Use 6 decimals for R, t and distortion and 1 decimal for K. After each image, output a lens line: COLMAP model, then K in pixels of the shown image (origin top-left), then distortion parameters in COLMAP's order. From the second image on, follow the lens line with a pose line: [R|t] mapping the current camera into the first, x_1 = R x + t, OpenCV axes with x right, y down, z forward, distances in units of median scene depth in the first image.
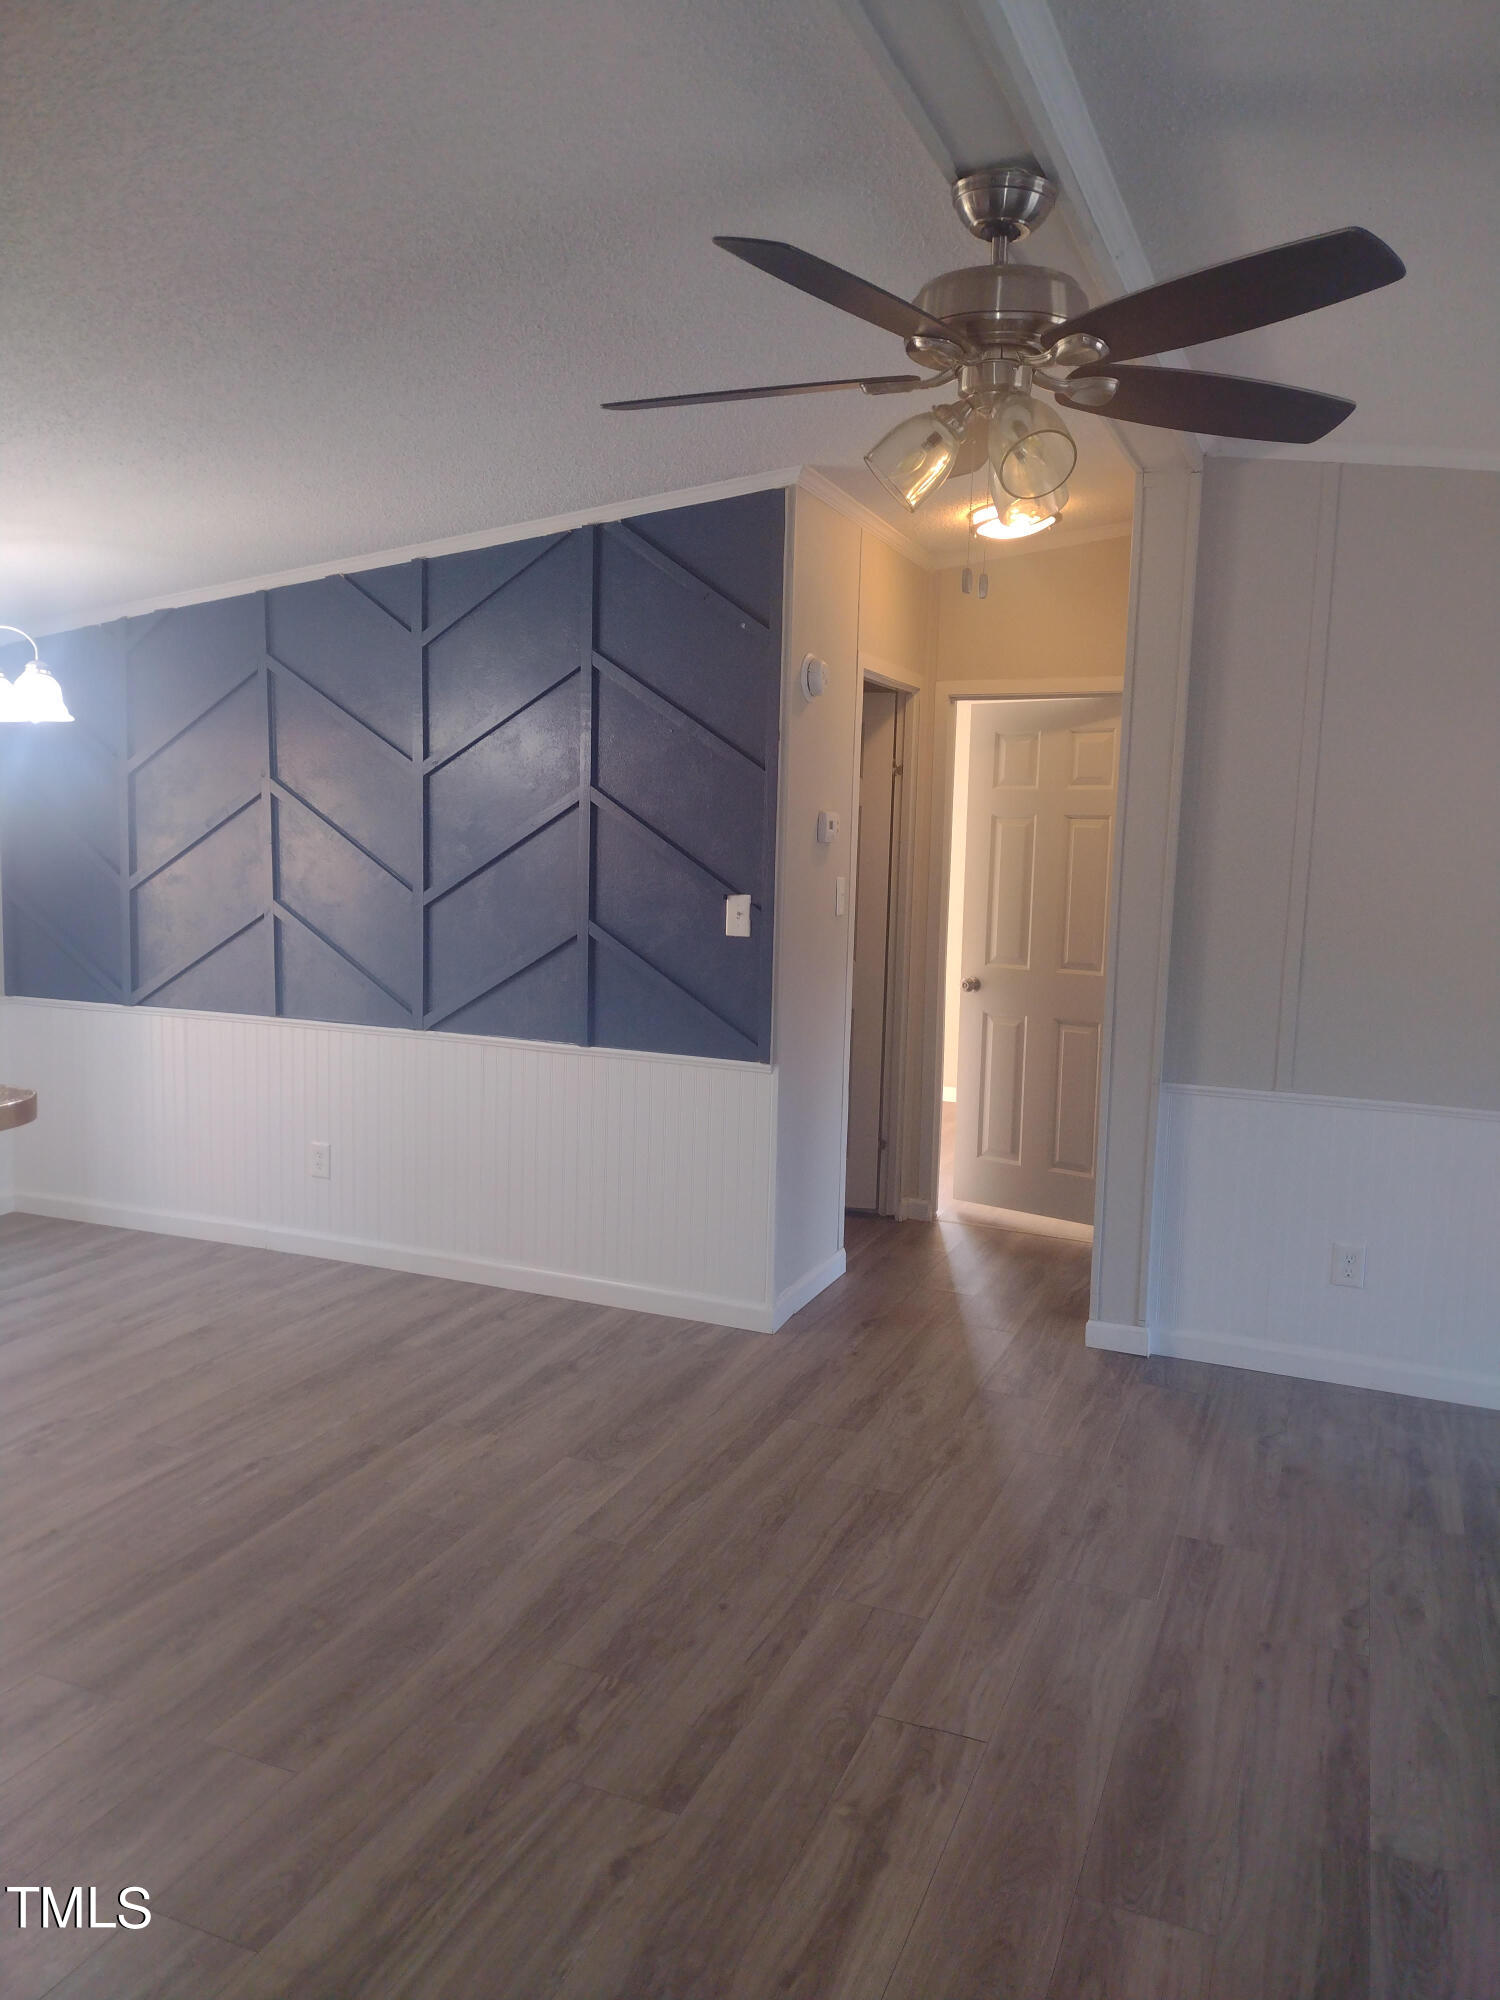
lens RADIAL K [[1506.9, 0, 760.5], [0, 1506.9, 955.7], [0, 0, 1]] dist [0.006185, 0.001004]
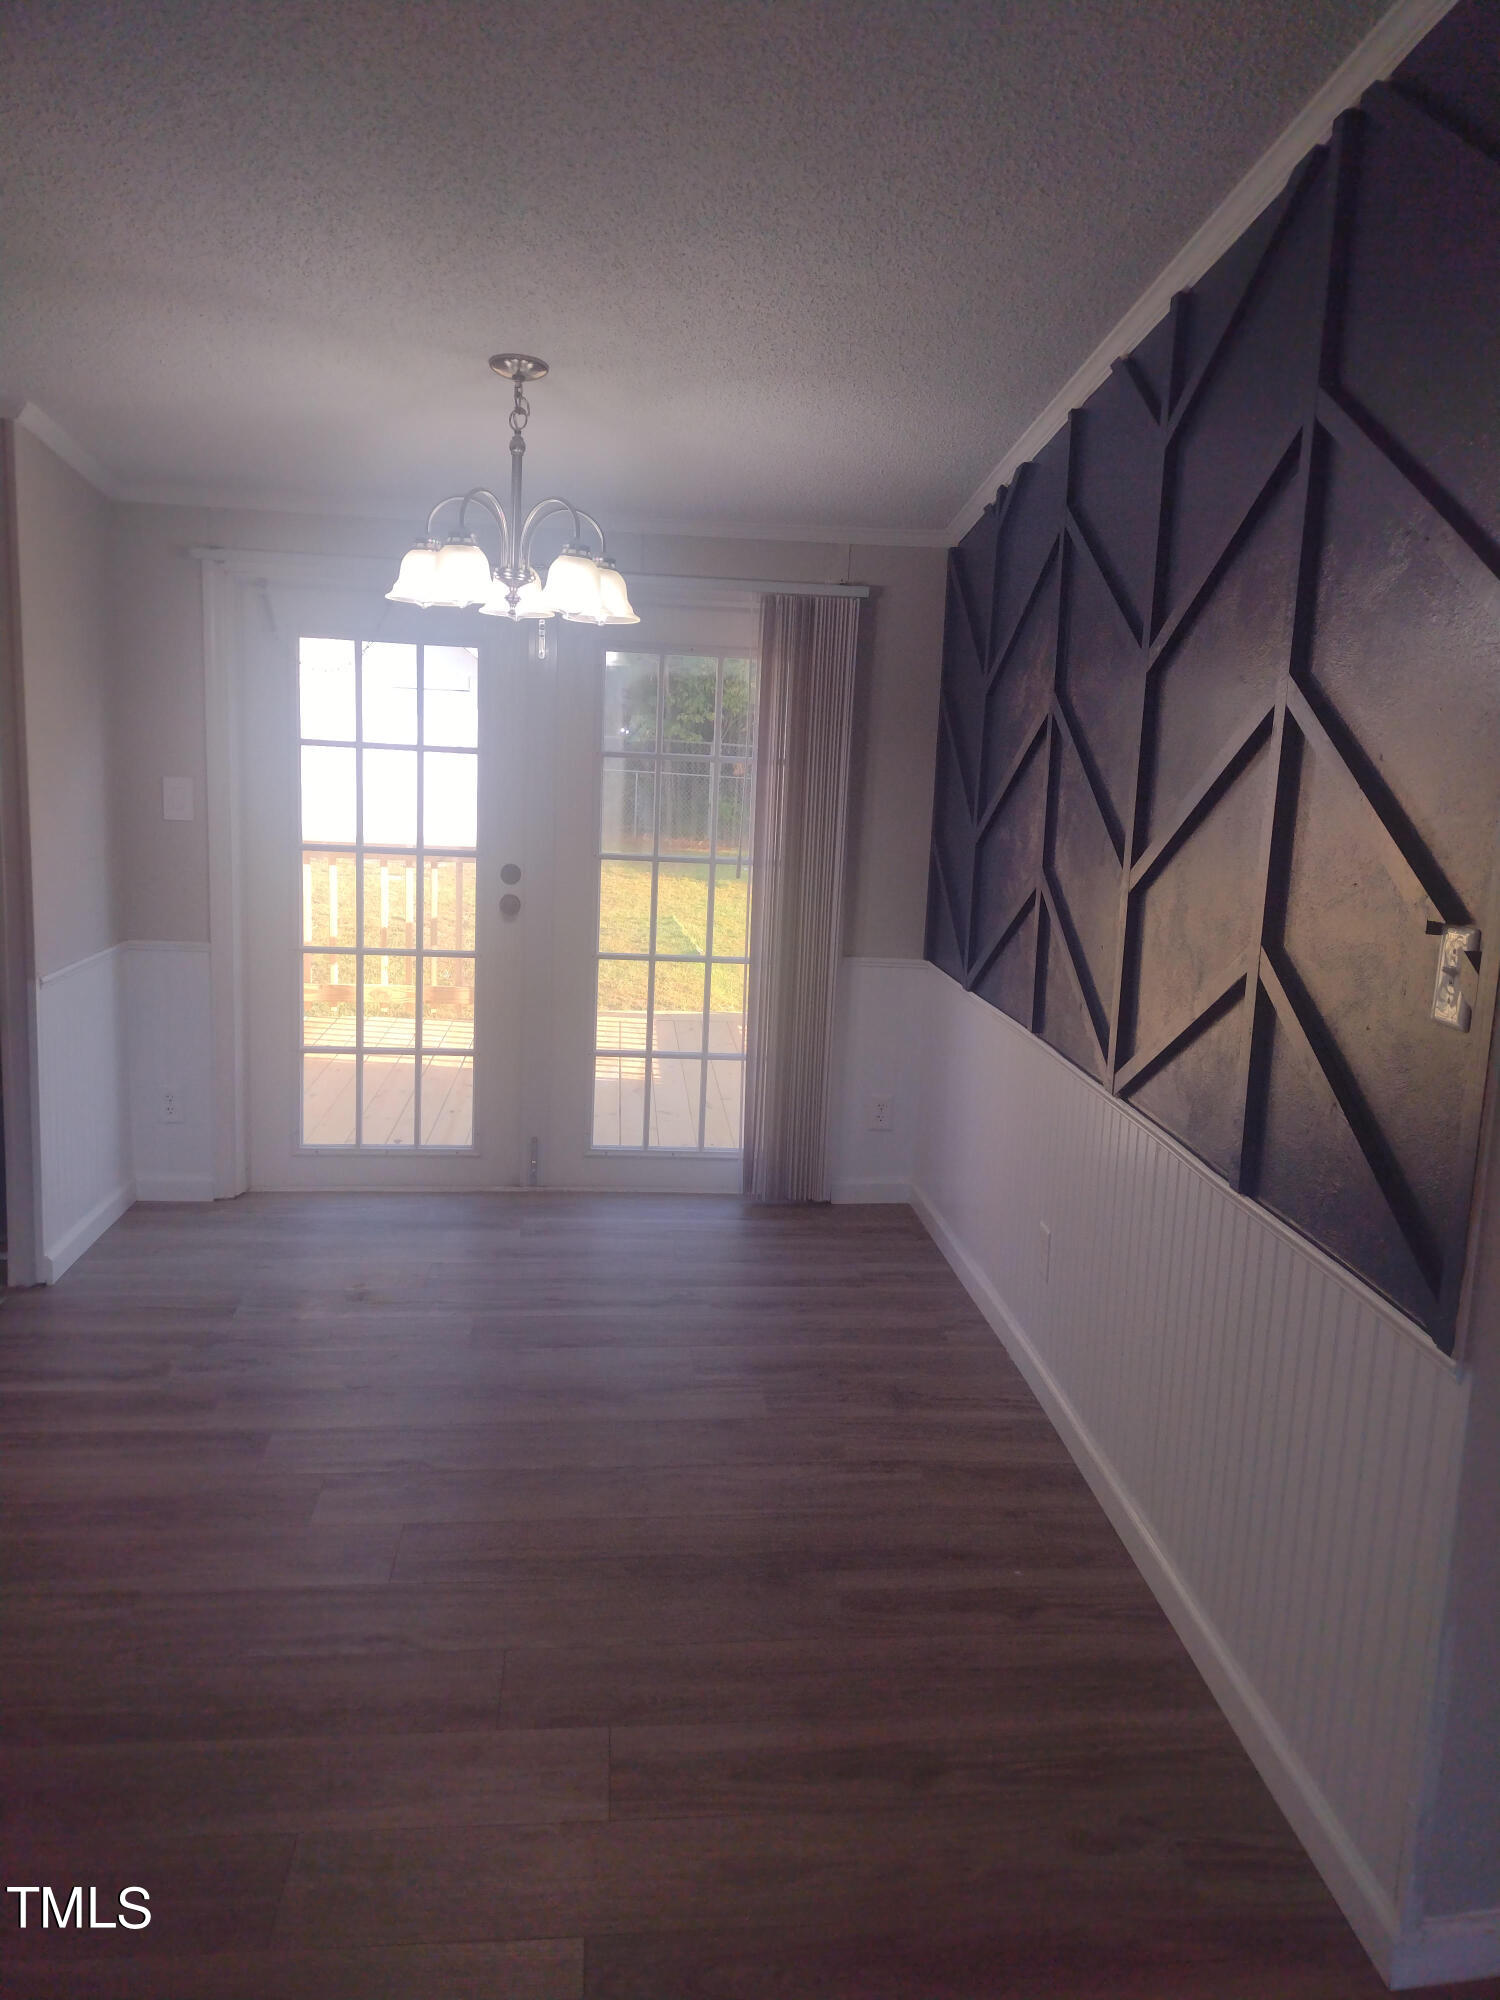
lens RADIAL K [[1506.9, 0, 760.5], [0, 1506.9, 955.7], [0, 0, 1]] dist [0.006185, 0.001004]
pose [[0.471321, 0.137269, -0.871214, 0.242638], [-0.119339, 0.988655, 0.091212, -0.046457], [0.873850, 0.060979, 0.482356, 0.613843]]
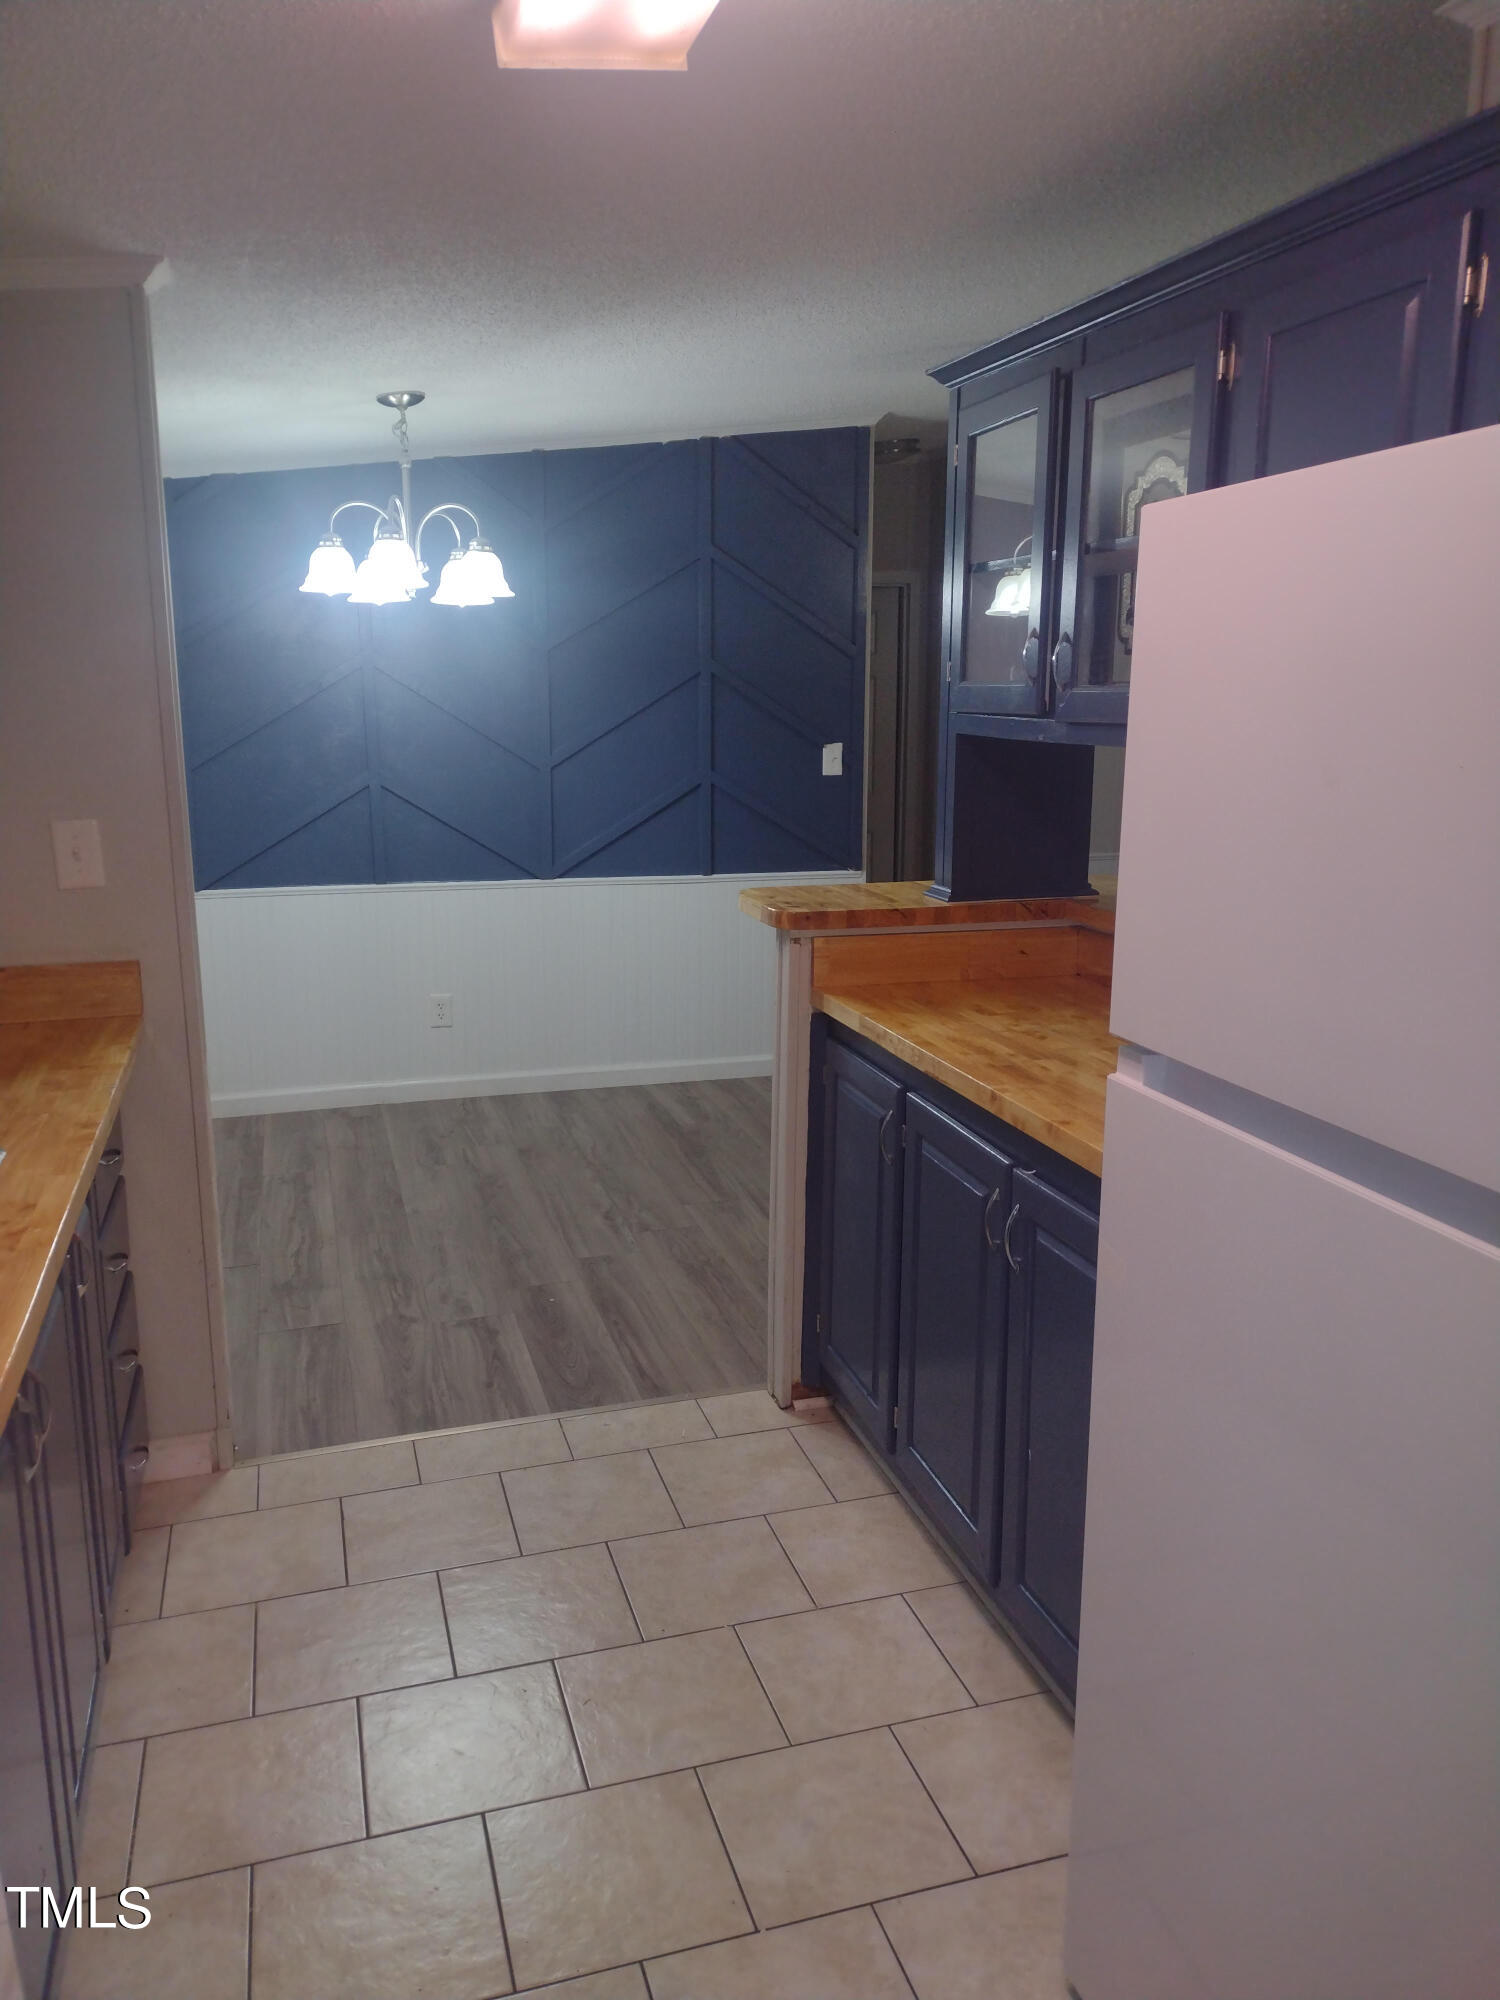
lens RADIAL K [[1505.8, 0, 750.0], [0, 1505.8, 1000.0], [0, 0, 1]] dist [0.002490, 0.000232]
pose [[0.774312, -0.150734, 0.614589, -0.873296], [0.075866, 0.986323, 0.146323, -0.016620], [-0.628239, -0.066673, 0.775158, 0.017746]]
